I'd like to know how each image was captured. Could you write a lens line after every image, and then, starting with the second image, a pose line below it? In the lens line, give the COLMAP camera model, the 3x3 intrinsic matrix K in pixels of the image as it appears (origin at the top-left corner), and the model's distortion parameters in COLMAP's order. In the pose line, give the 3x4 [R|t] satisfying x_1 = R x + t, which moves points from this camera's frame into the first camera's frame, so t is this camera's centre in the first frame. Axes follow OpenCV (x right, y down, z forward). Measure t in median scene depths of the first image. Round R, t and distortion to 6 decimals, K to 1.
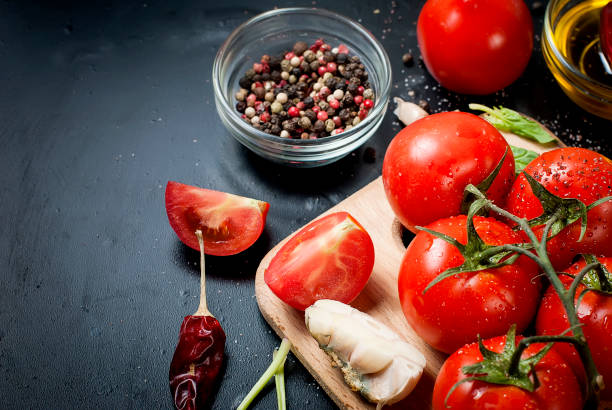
lens RADIAL K [[1430.3, 0, 306.3], [0, 1430.3, 205.3], [0, 0, 1]] dist [-0.029585, 0.000000]
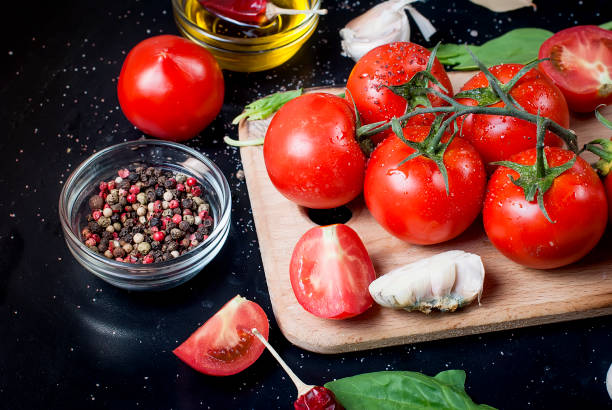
lens RADIAL K [[1430.3, 0, 306.5], [0, 1430.3, 204.9], [0, 0, 1]] dist [-0.029585, 0.000000]
pose [[0.455796, -0.687785, 0.564980, -0.588758], [0.730202, 0.651904, 0.204514, -0.237452], [-0.508975, 0.319333, 0.799357, 0.112945]]
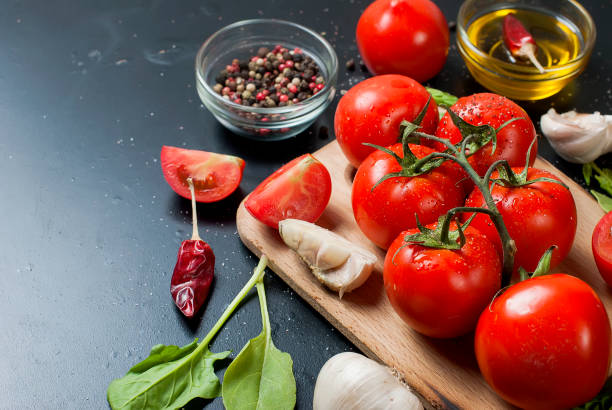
lens RADIAL K [[1430.3, 0, 305.4], [0, 1430.3, 204.8], [0, 0, 1]] dist [-0.029585, 0.000000]
pose [[0.998358, -0.043399, 0.037392, -0.022703], [0.049029, 0.984921, -0.165911, 0.259020], [-0.029628, 0.167472, 0.985432, -0.231129]]
